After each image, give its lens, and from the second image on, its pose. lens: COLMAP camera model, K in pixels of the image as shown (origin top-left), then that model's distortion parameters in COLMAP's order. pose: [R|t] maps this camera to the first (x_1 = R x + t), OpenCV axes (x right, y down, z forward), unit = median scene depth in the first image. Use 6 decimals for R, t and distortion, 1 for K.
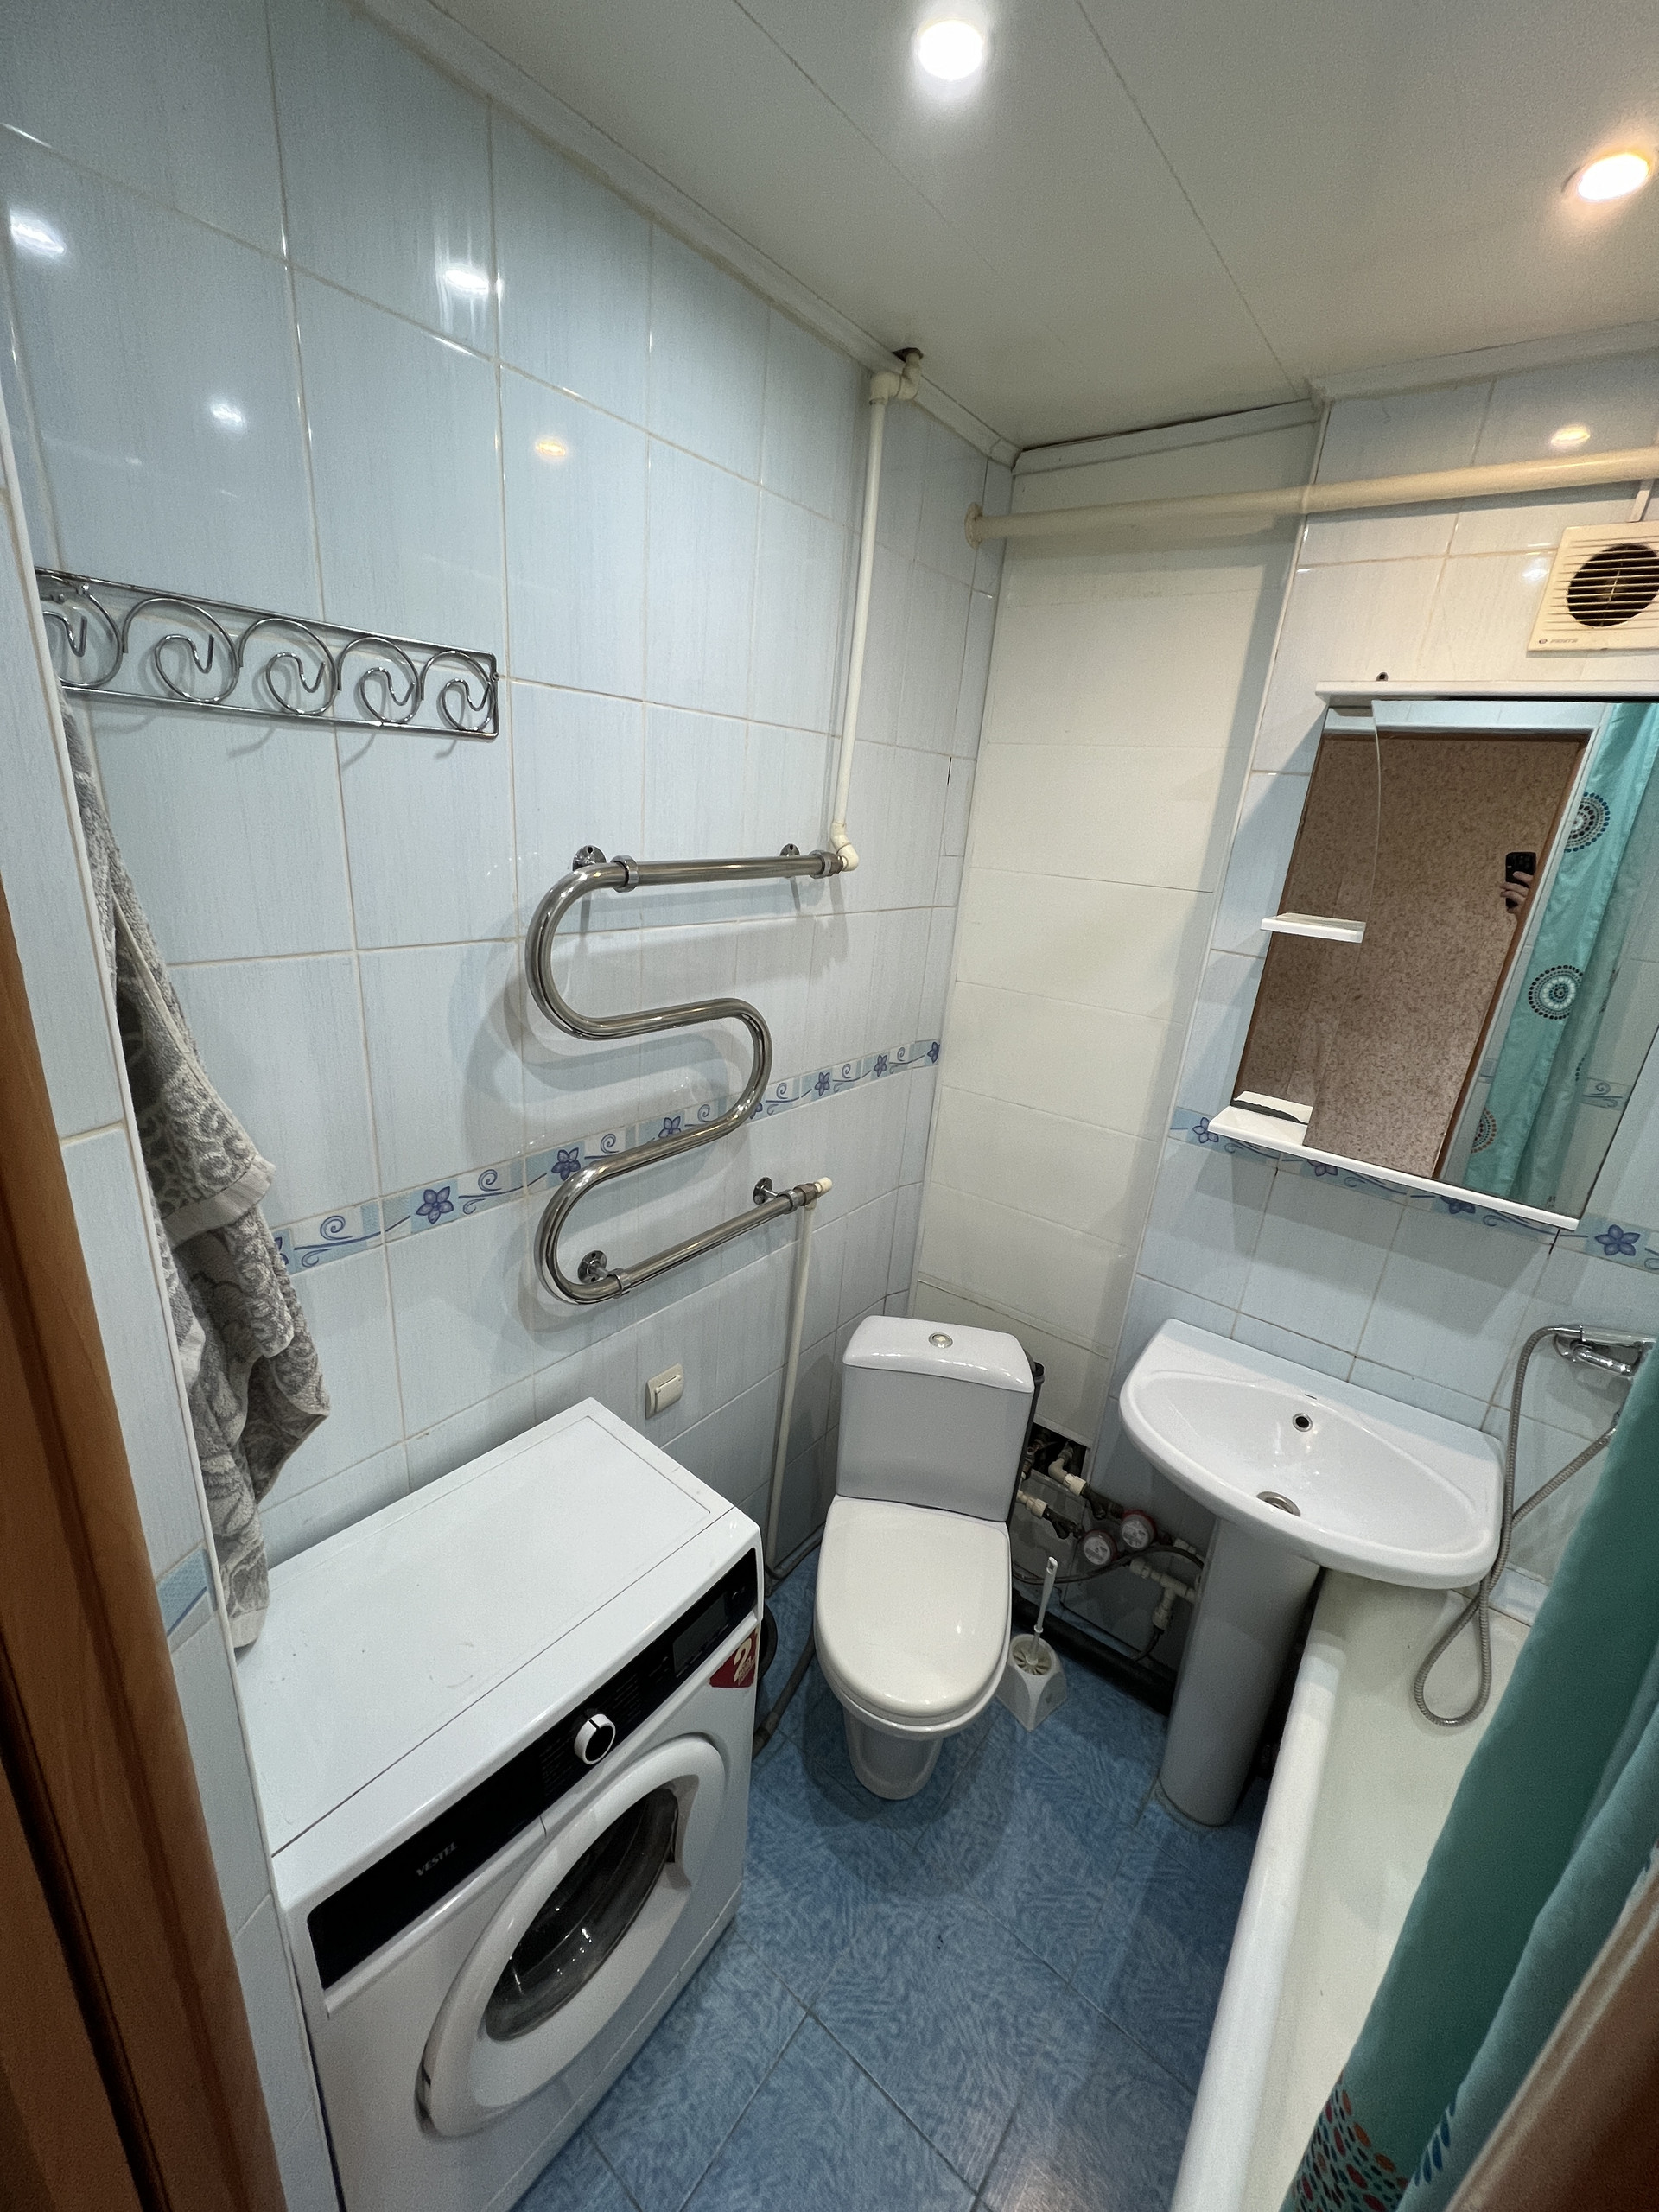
lens RADIAL K [[884.4, 0, 830.9], [0, 884.4, 1102.3], [0, 0, 1]] dist [-0.001461, -0.000321]
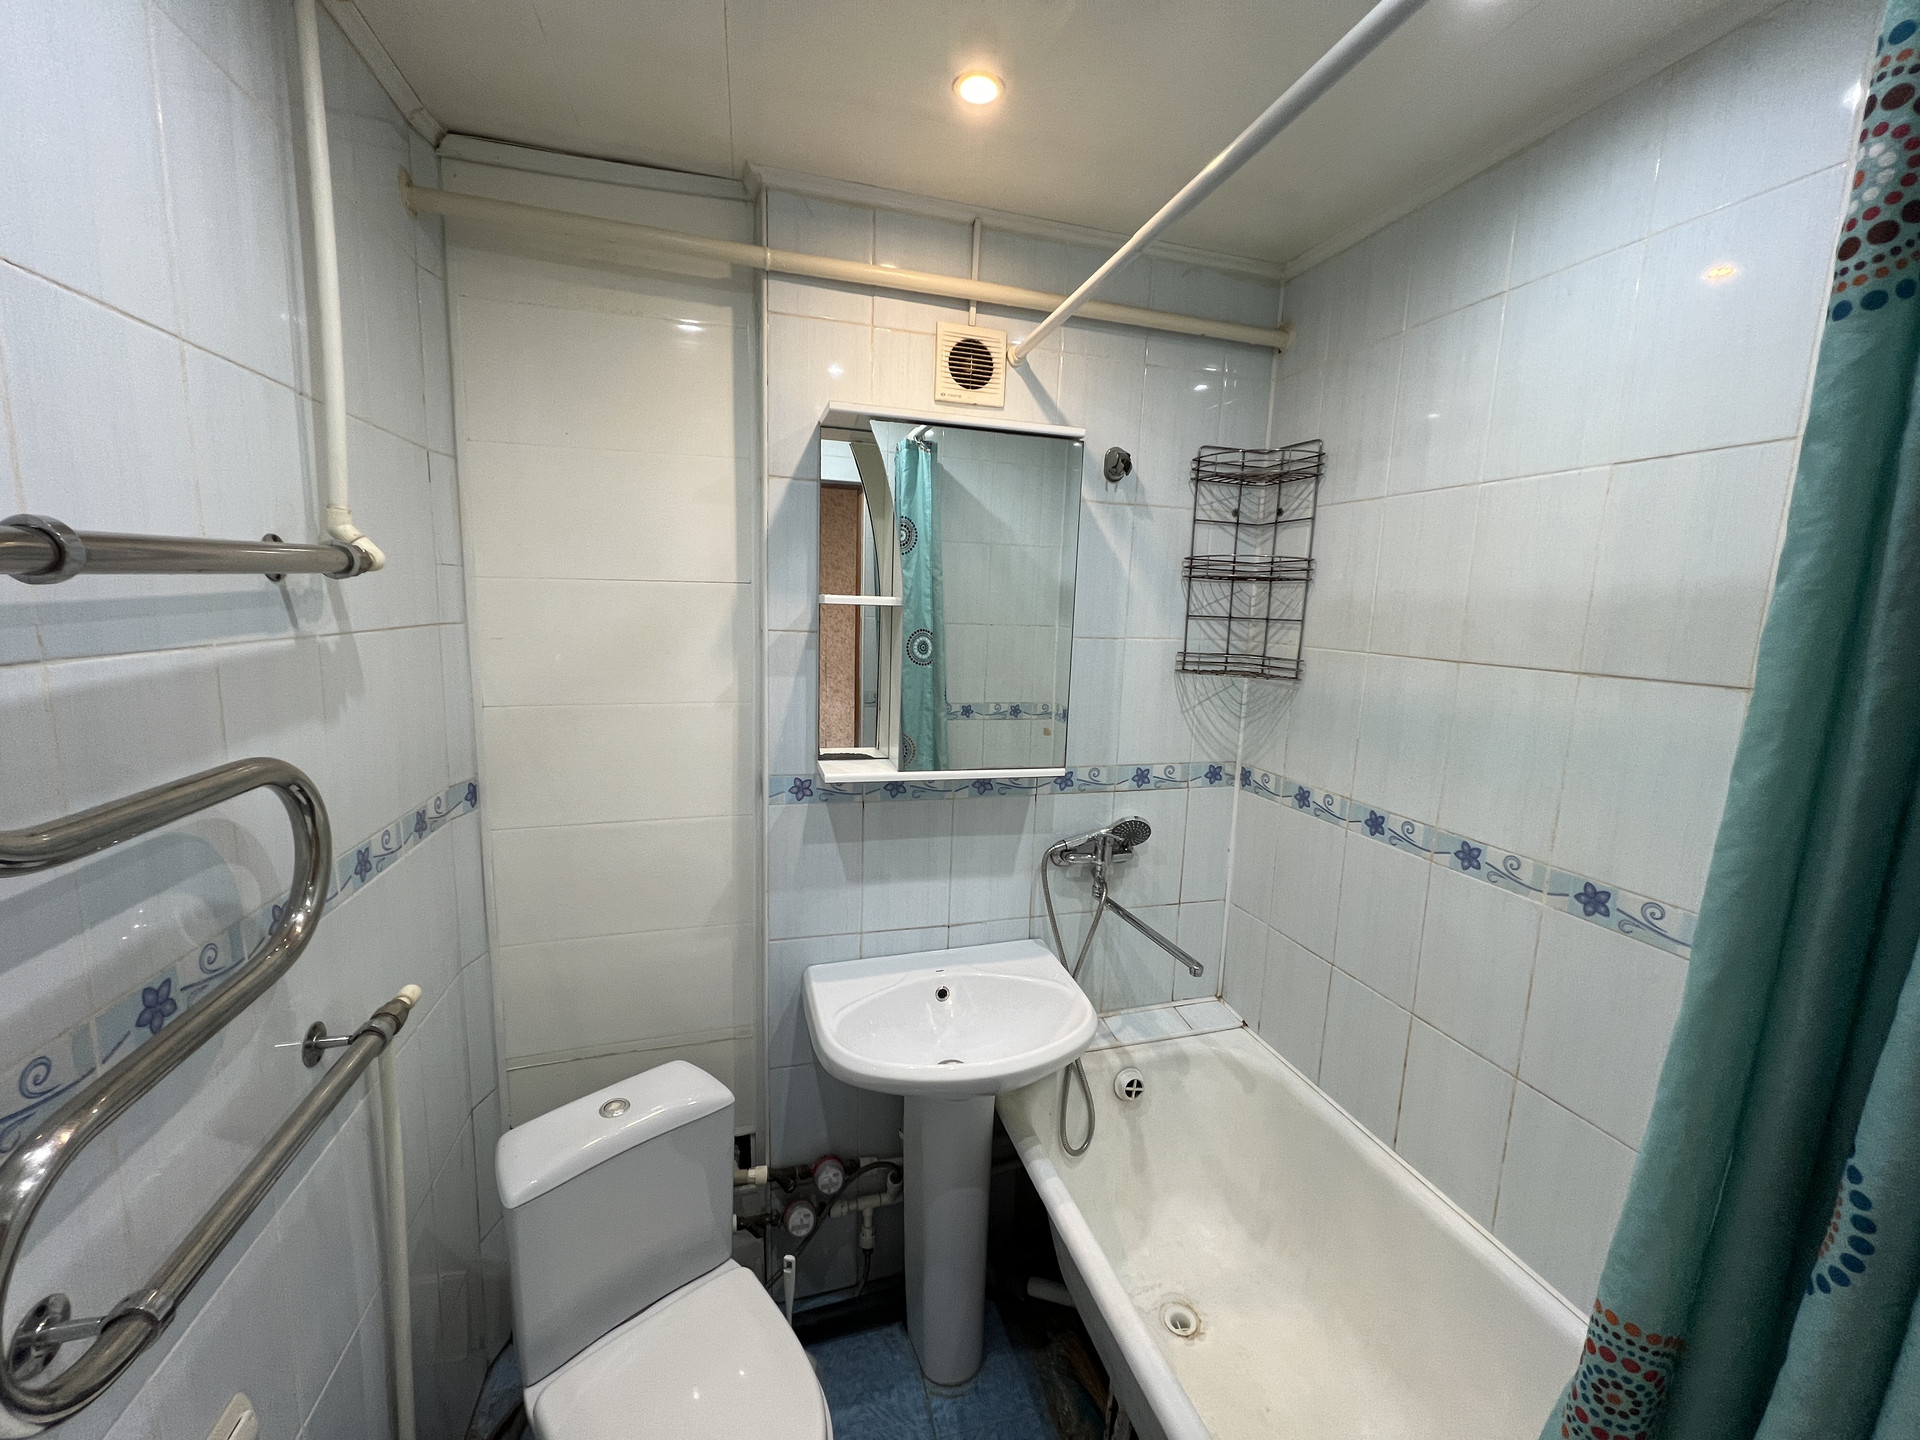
lens RADIAL K [[767.6, 0, 956.0], [0, 767.6, 719.3], [0, 0, 1]] dist [-0.001461, -0.000321]
pose [[0.596994, -0.179717, 0.781857, -0.206842], [0.274233, 0.961593, 0.011638, -0.010314], [-0.753919, 0.207463, 0.623349, 0.230588]]
